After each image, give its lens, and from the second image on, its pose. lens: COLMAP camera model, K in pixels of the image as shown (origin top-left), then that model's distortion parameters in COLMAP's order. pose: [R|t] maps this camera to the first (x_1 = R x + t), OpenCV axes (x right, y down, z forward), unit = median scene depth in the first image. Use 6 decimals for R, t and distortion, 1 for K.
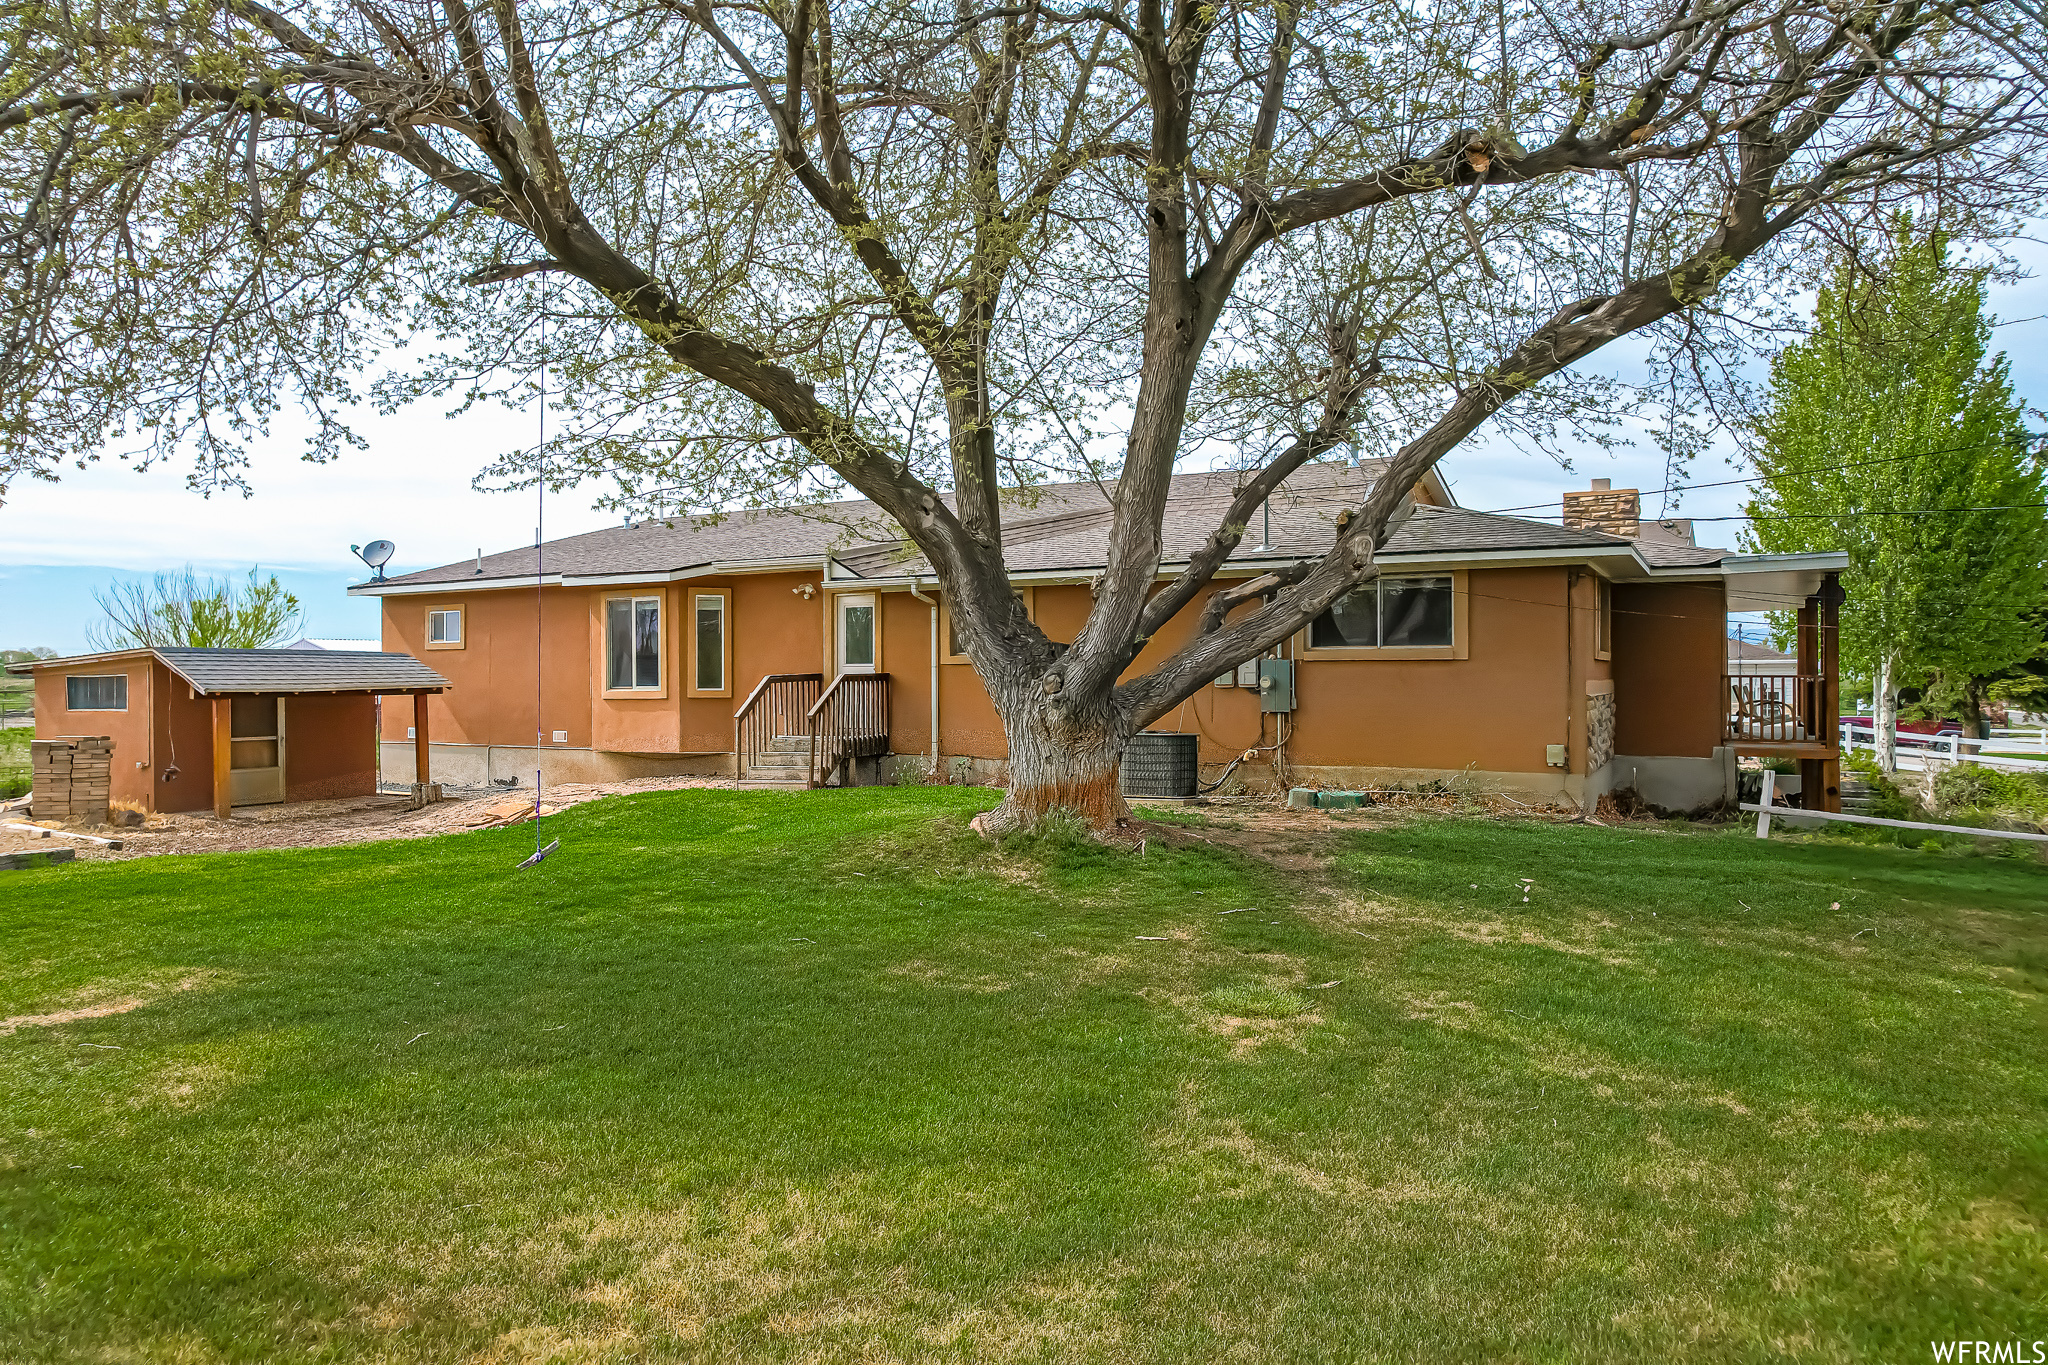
lens RADIAL K [[1315.0, 0, 1038.7], [0, 1315.0, 684.6], [0, 0, 1]] dist [-0.076501, 0.068894]
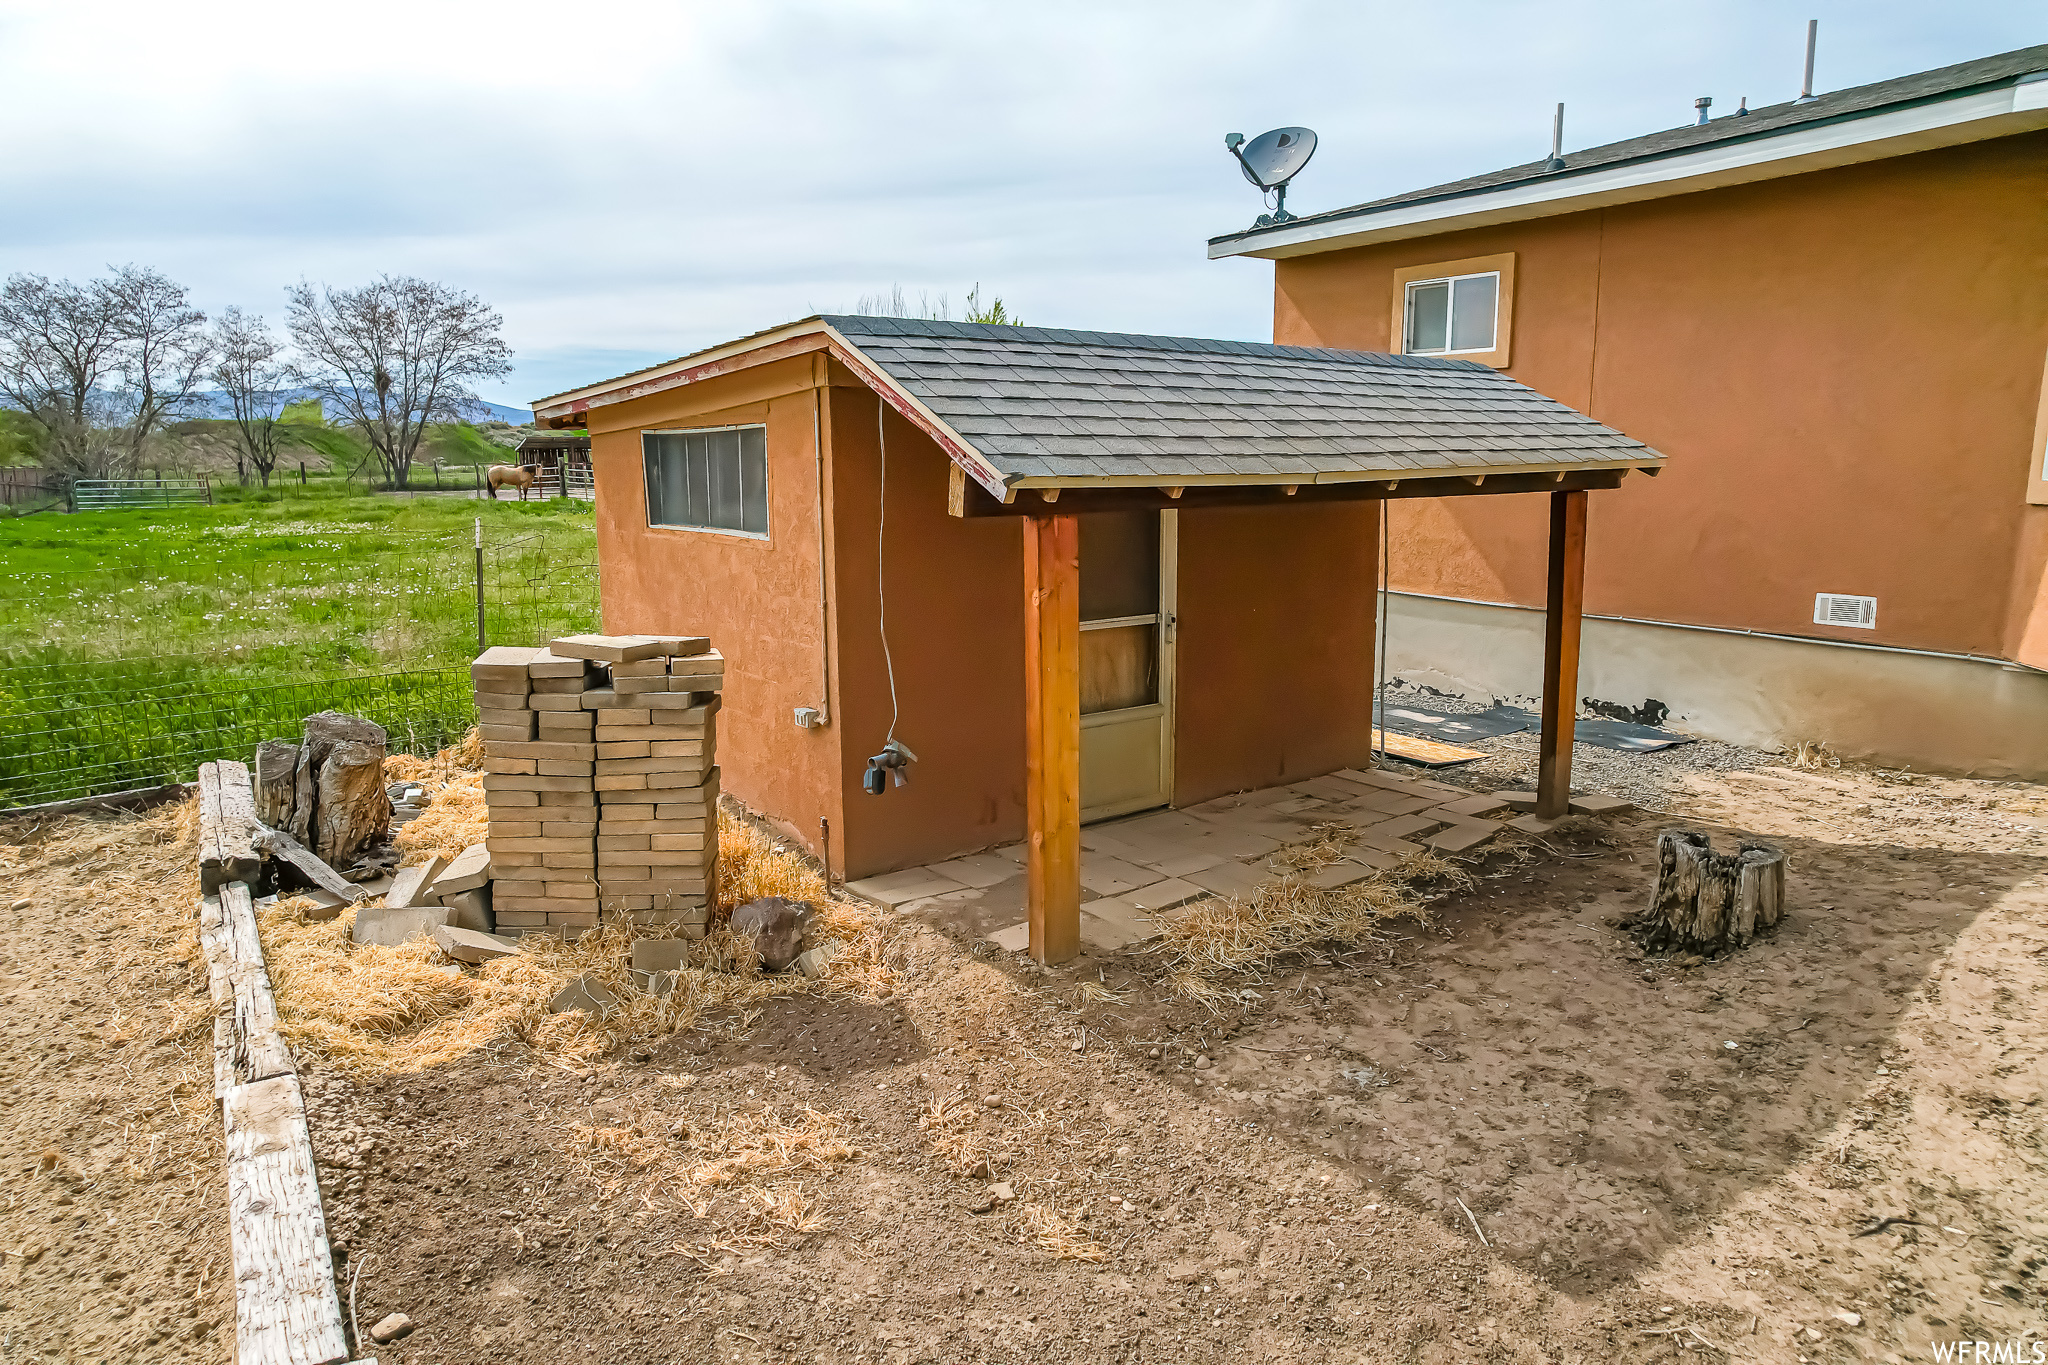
lens RADIAL K [[1315.0, 0, 1027.1], [0, 1315.0, 676.9], [0, 0, 1]] dist [-0.076501, 0.068894]
pose [[0.884866, 0.080778, -0.458788, -0.508871], [-0.002270, 0.985587, 0.169152, -0.000958], [0.465840, -0.148636, 0.872296, 0.754611]]
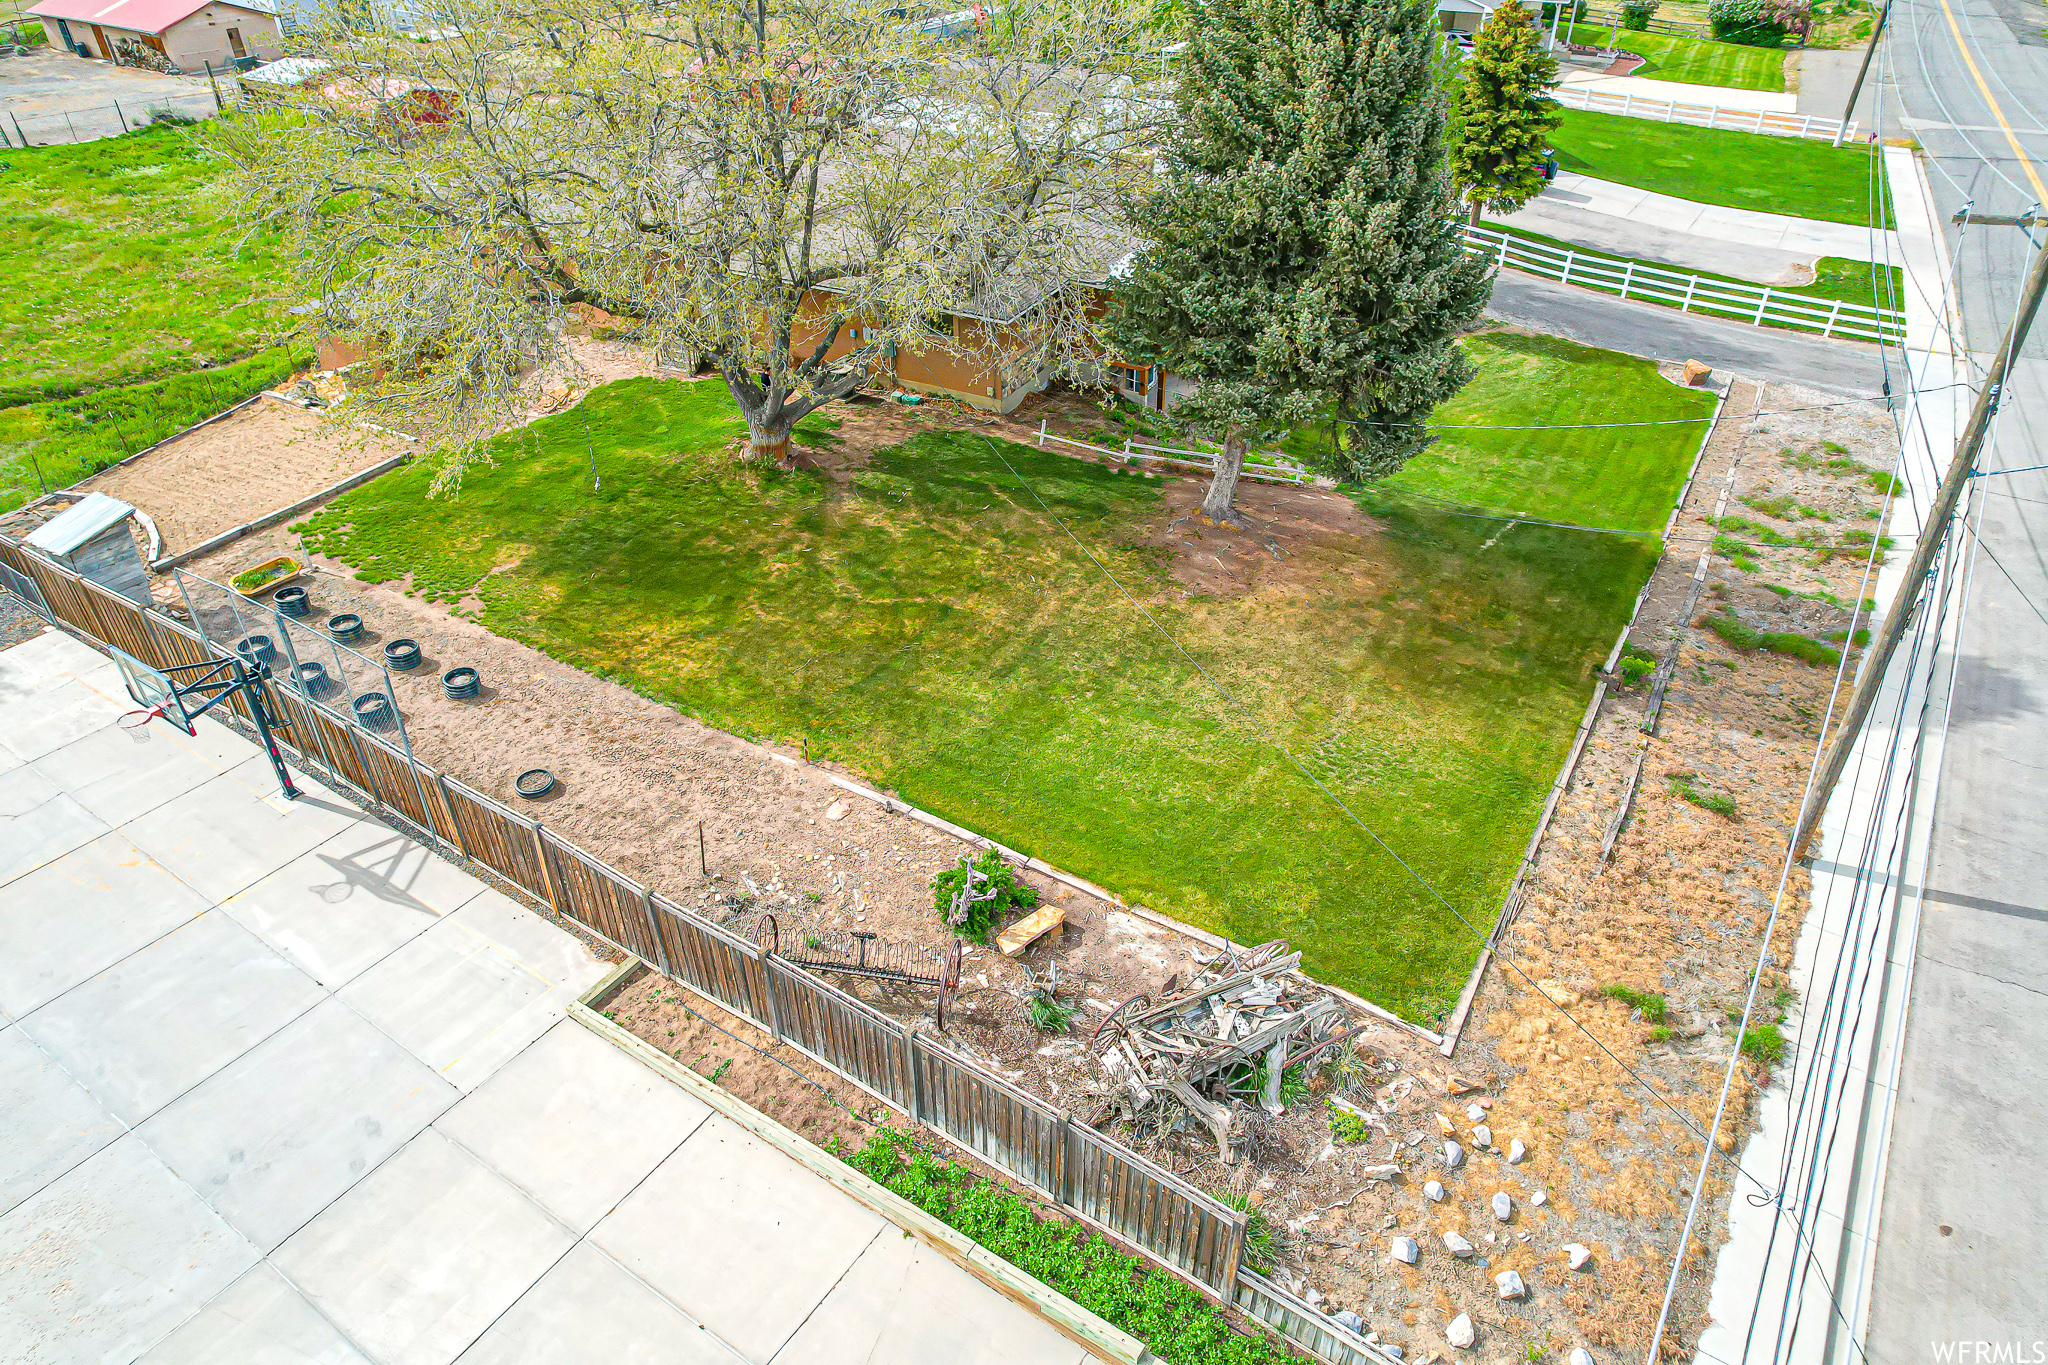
lens RADIAL K [[1315.0, 0, 1038.2], [0, 1315.0, 671.3], [0, 0, 1]] dist [-0.076501, 0.068894]
pose [[0.999876, -0.004251, 0.015164, 0.375110], [-0.005068, 0.824804, 0.565396, -0.756784], [-0.014911, -0.565403, 0.824680, -1.107712]]
